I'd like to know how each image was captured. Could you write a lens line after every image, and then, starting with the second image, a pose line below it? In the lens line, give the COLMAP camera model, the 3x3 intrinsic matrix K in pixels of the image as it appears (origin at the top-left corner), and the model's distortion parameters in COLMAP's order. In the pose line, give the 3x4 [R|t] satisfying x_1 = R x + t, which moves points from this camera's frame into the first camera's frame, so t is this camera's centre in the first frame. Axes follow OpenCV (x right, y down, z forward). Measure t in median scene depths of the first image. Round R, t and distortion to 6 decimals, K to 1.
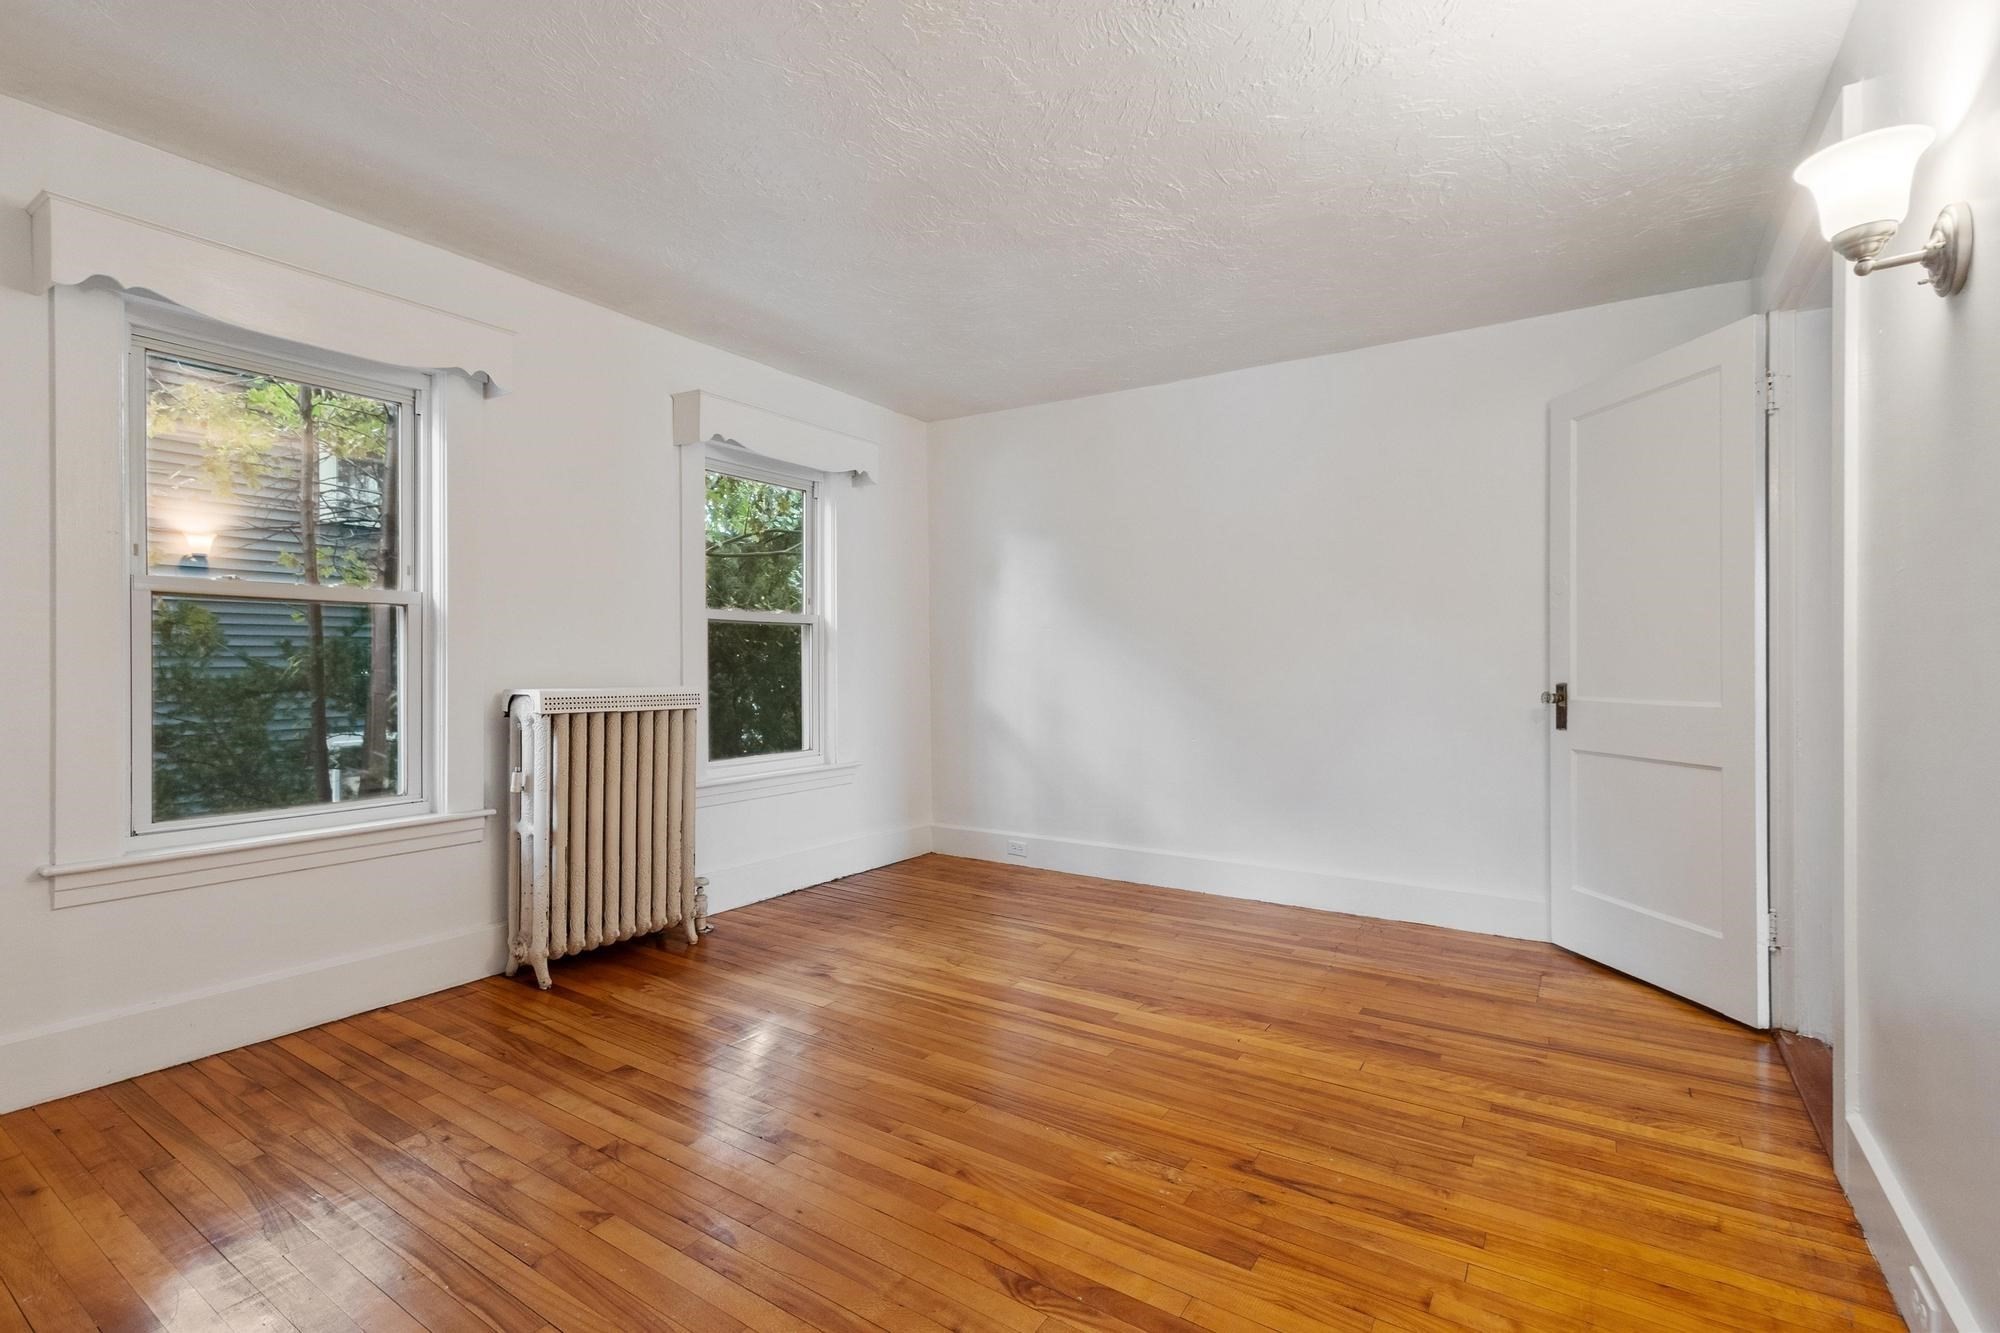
lens RADIAL K [[912.2, 0, 993.6], [0, 912.2, 671.6], [0, 0, 1]] dist [0.002177, 0.000210]
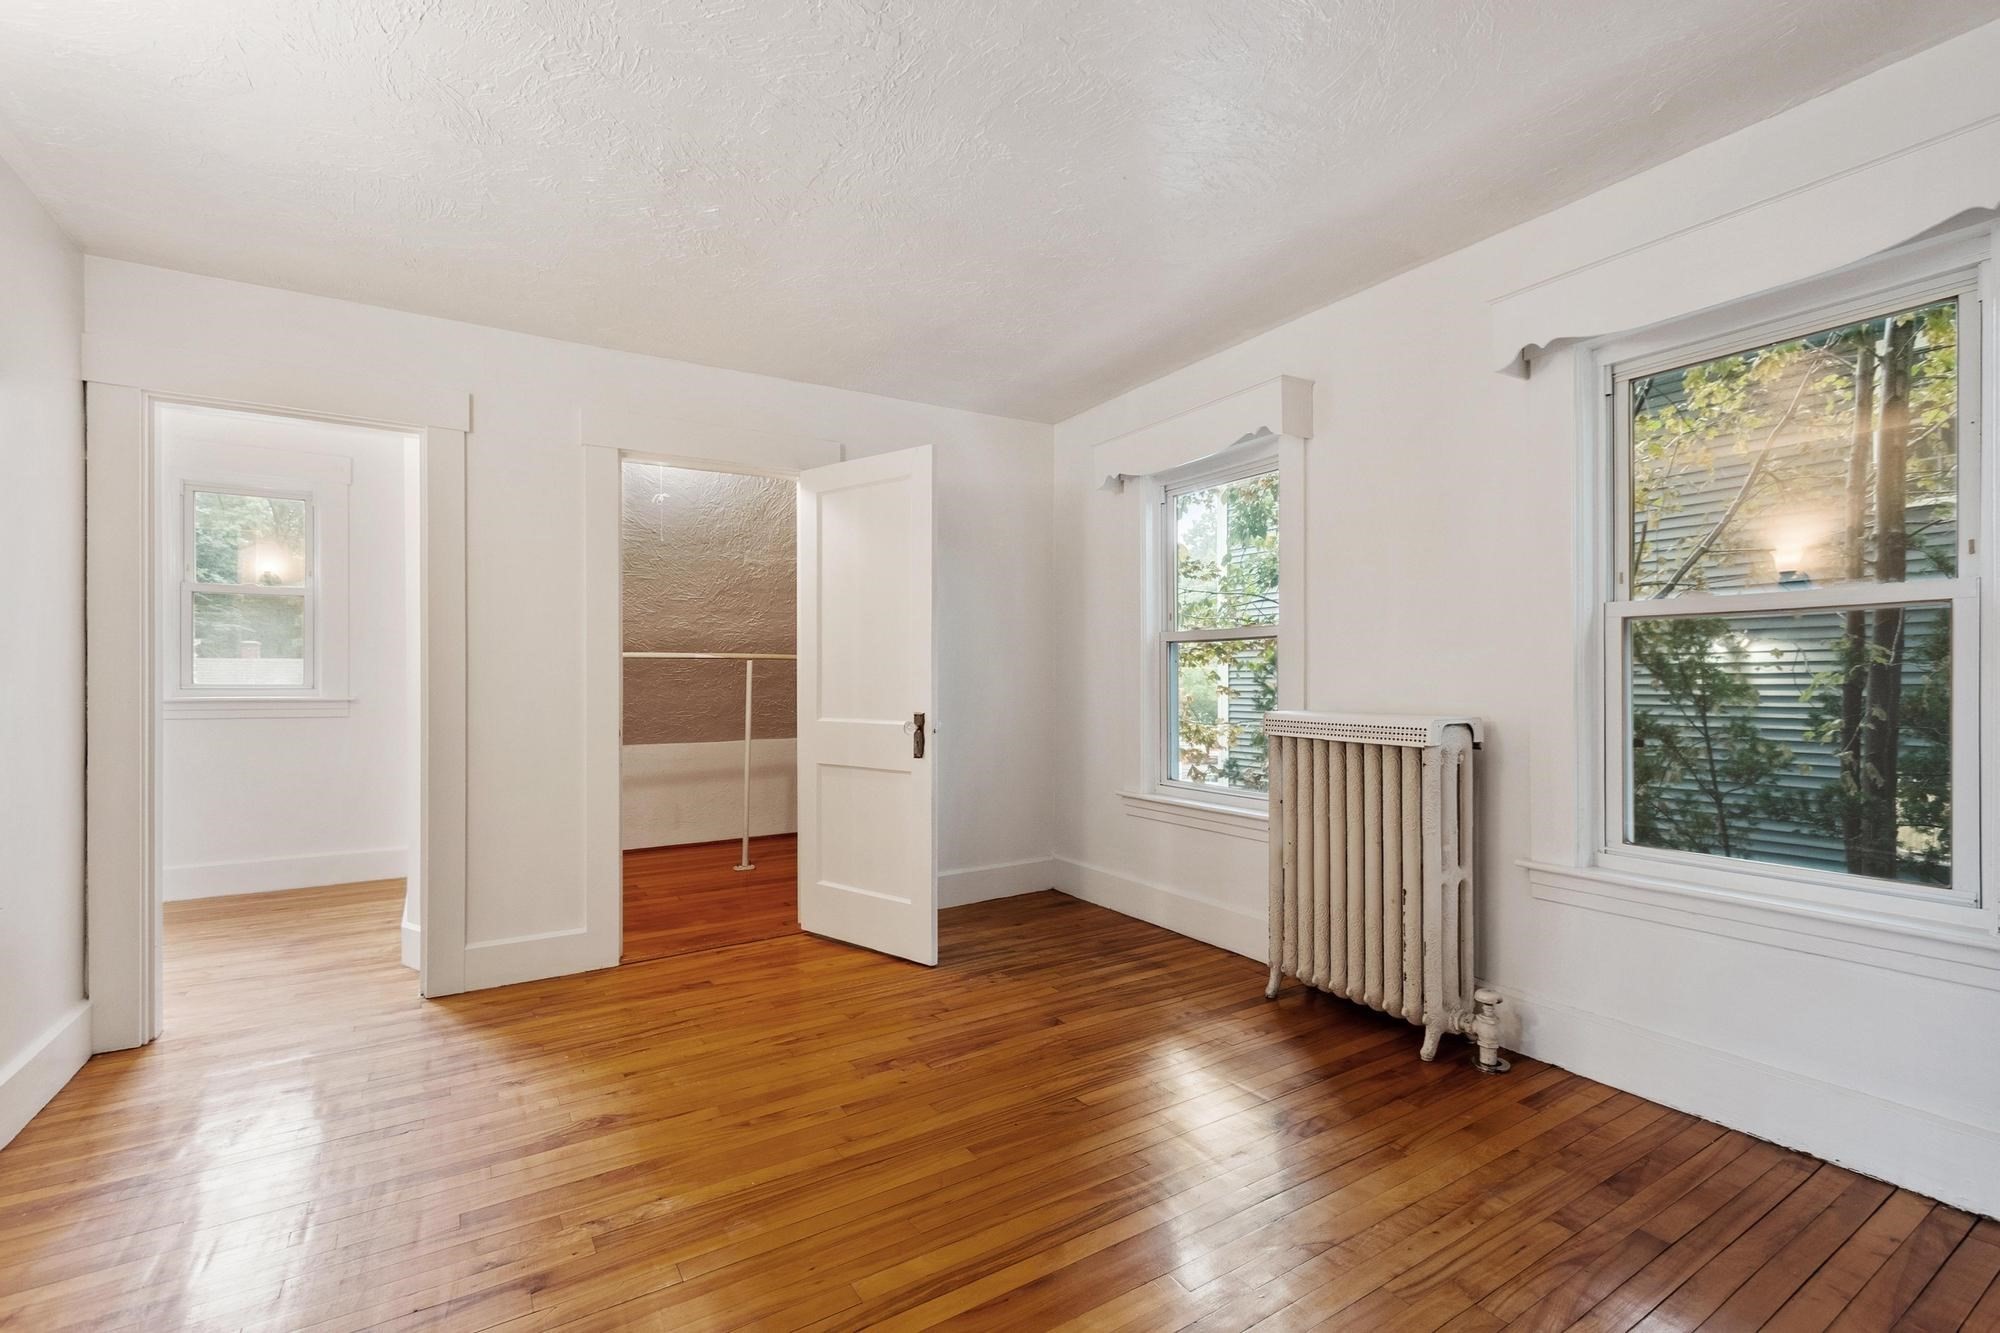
lens RADIAL K [[870.5, 0, 1004.2], [0, 870.5, 664.2], [0, 0, 1]] dist [0.001239, -0.000422]
pose [[-0.404048, -0.009686, -0.914686, 0.643701], [-0.004786, 0.999953, -0.008475, -0.030847], [0.914725, 0.000953, -0.404075, 1.303732]]
